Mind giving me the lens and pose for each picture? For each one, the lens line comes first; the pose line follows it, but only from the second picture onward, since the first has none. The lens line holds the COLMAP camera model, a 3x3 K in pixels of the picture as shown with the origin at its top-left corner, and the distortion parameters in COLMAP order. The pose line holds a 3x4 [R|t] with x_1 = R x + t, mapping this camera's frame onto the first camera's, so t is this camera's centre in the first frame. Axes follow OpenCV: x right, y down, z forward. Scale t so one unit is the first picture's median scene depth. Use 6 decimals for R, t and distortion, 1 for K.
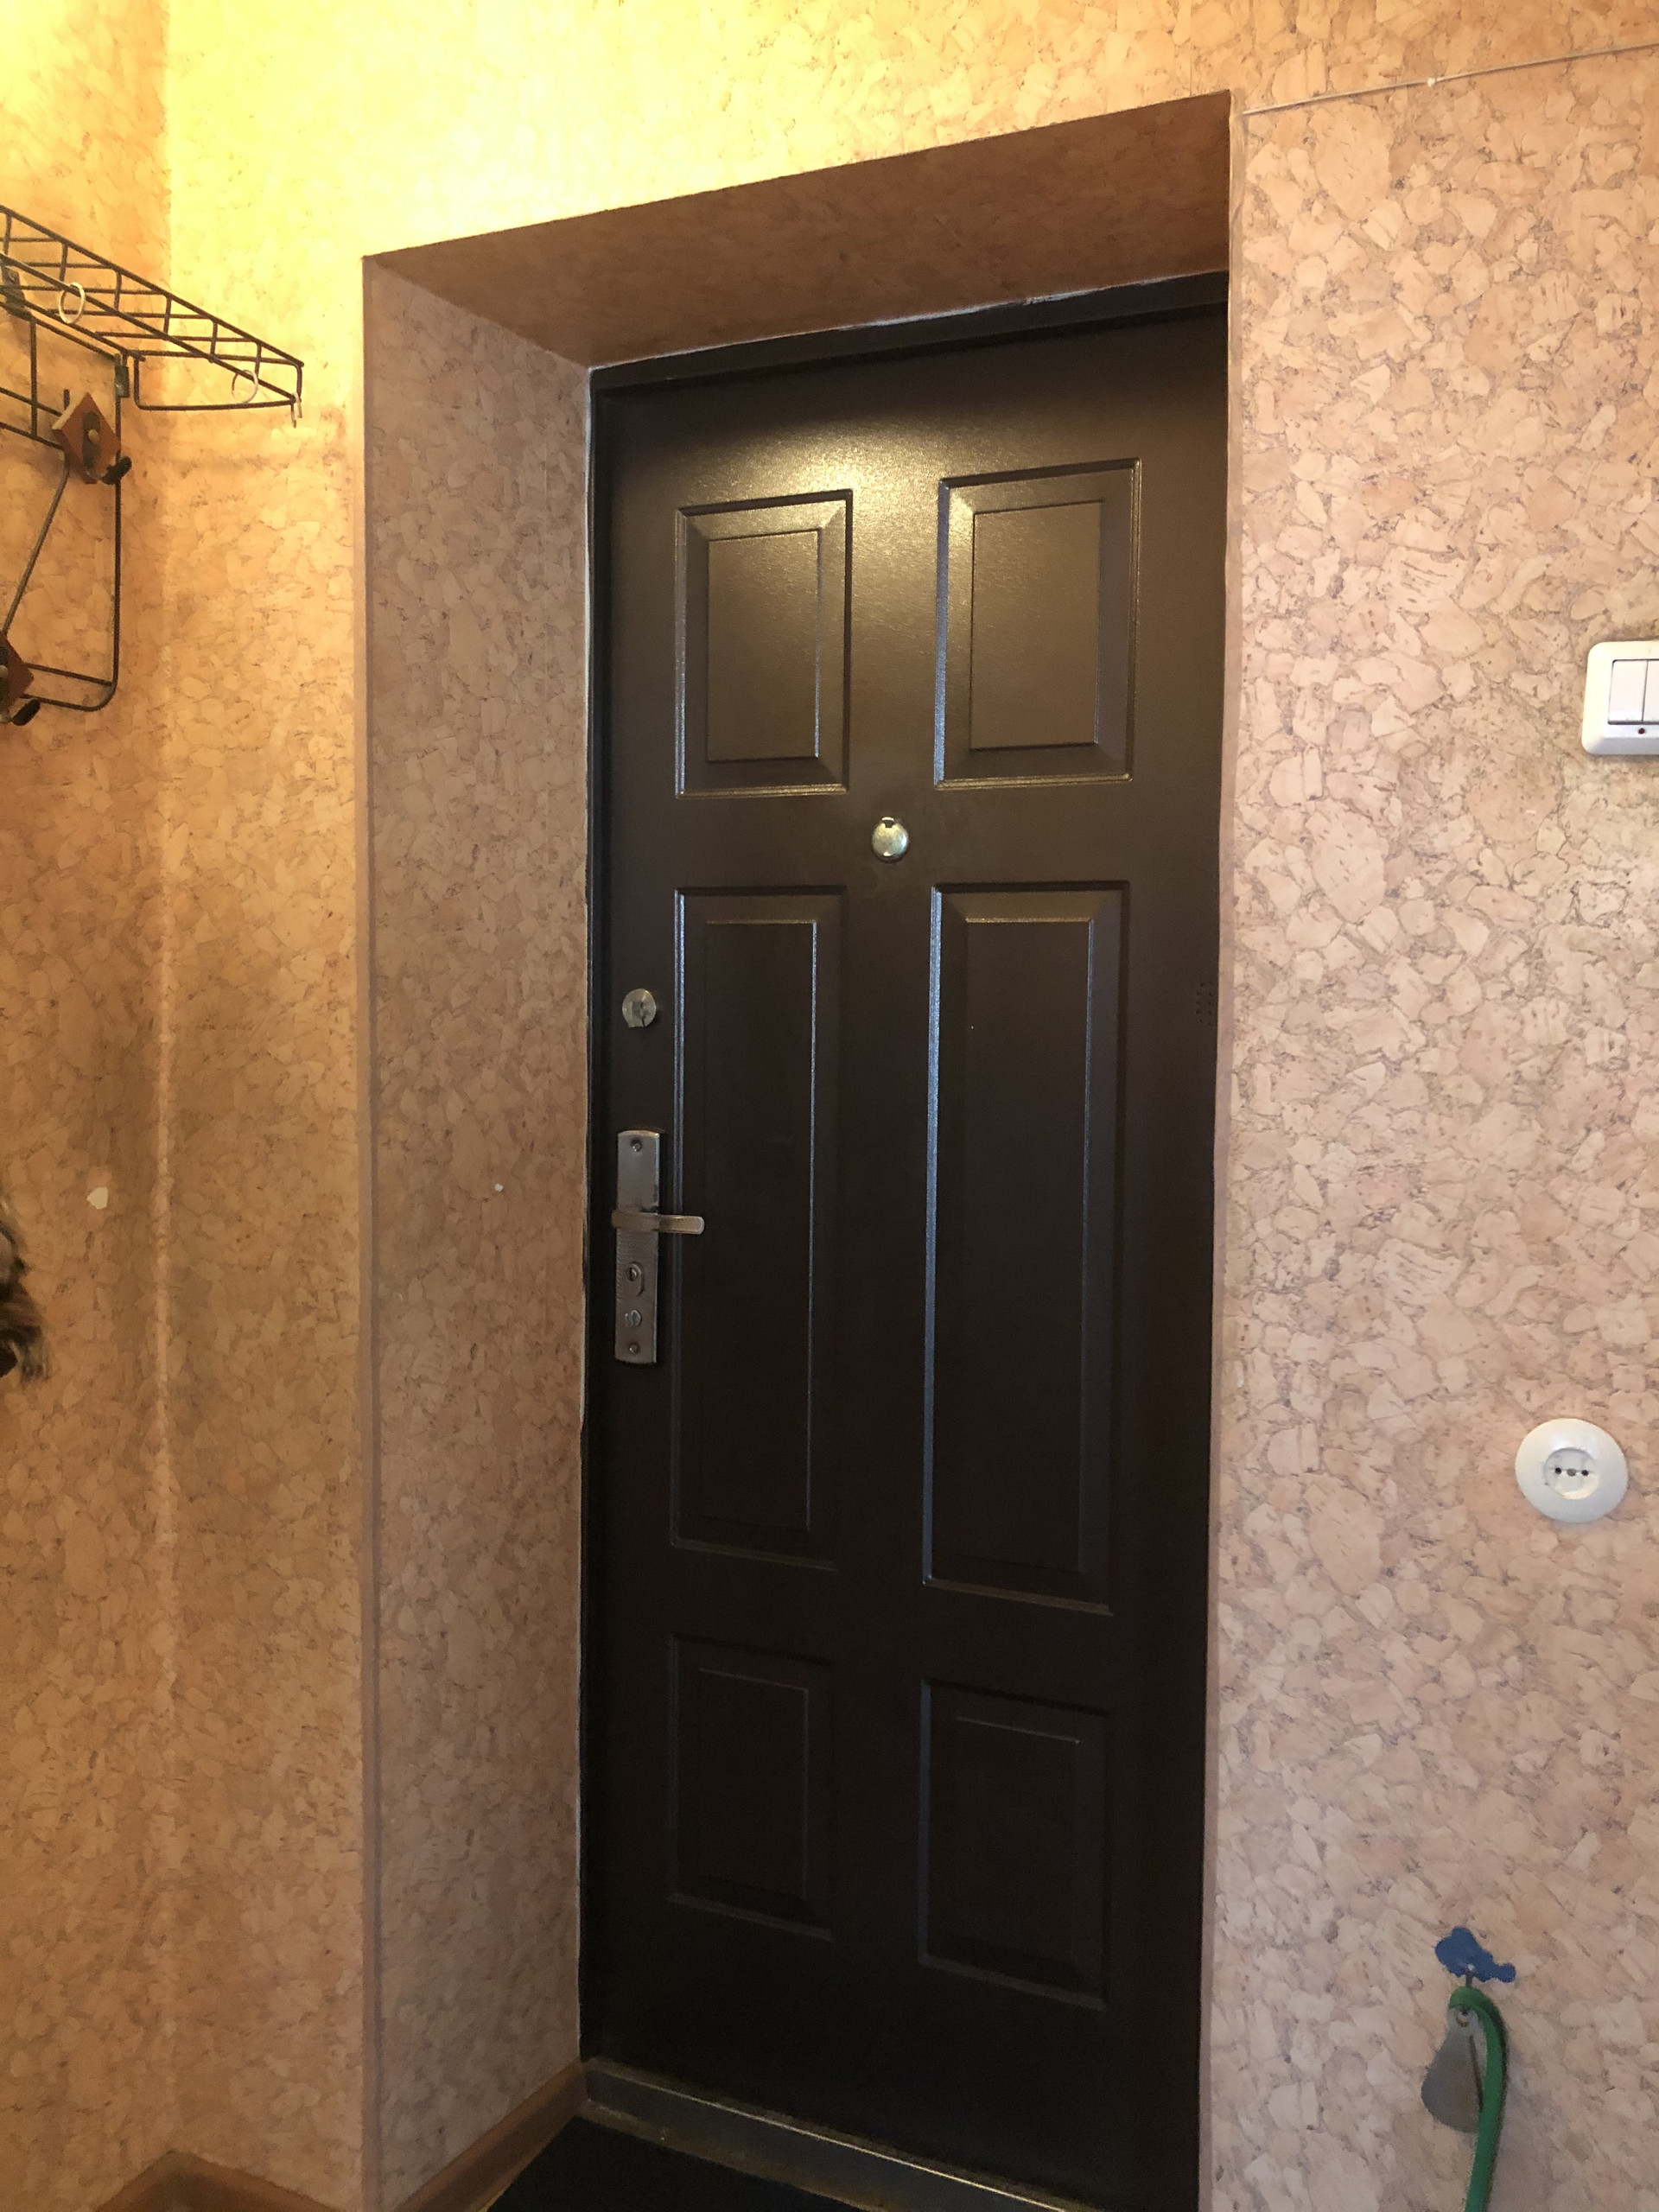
lens RADIAL K [[1839.1, 0, 766.7], [0, 1839.1, 1088.1], [0, 0, 1]] dist [0.046718, -0.020185]
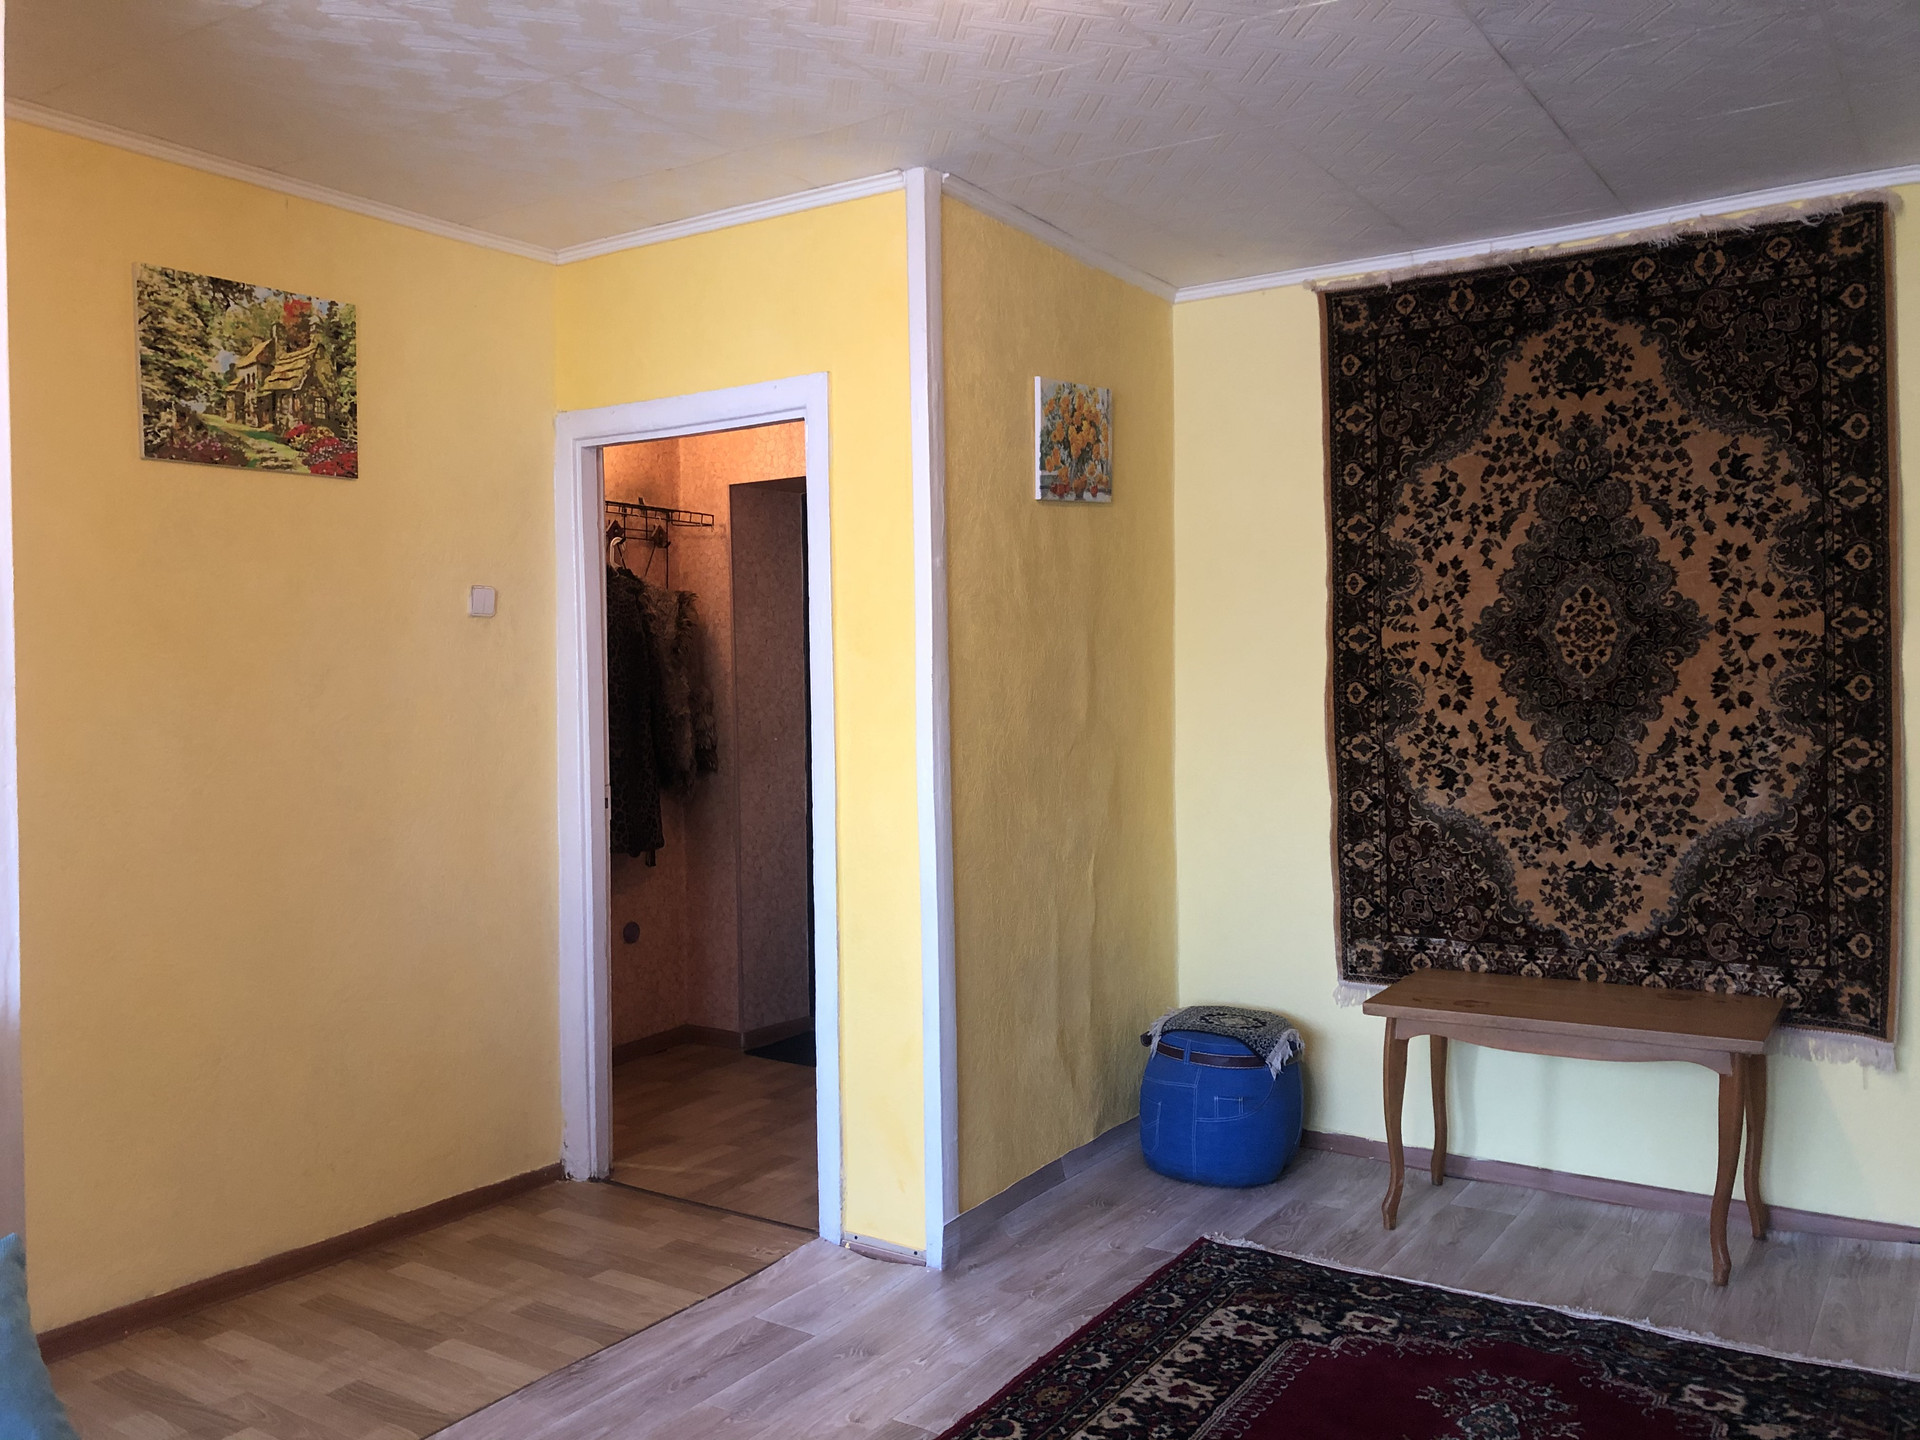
lens RADIAL K [[1596.3, 0, 960.1], [0, 1596.3, 705.7], [0, 0, 1]] dist [0.046718, -0.020185]
pose [[0.987782, -0.018866, -0.154695, 0.681614], [0.014368, 0.999442, -0.030142, 0.090899], [0.155177, 0.027551, 0.987502, -1.955109]]
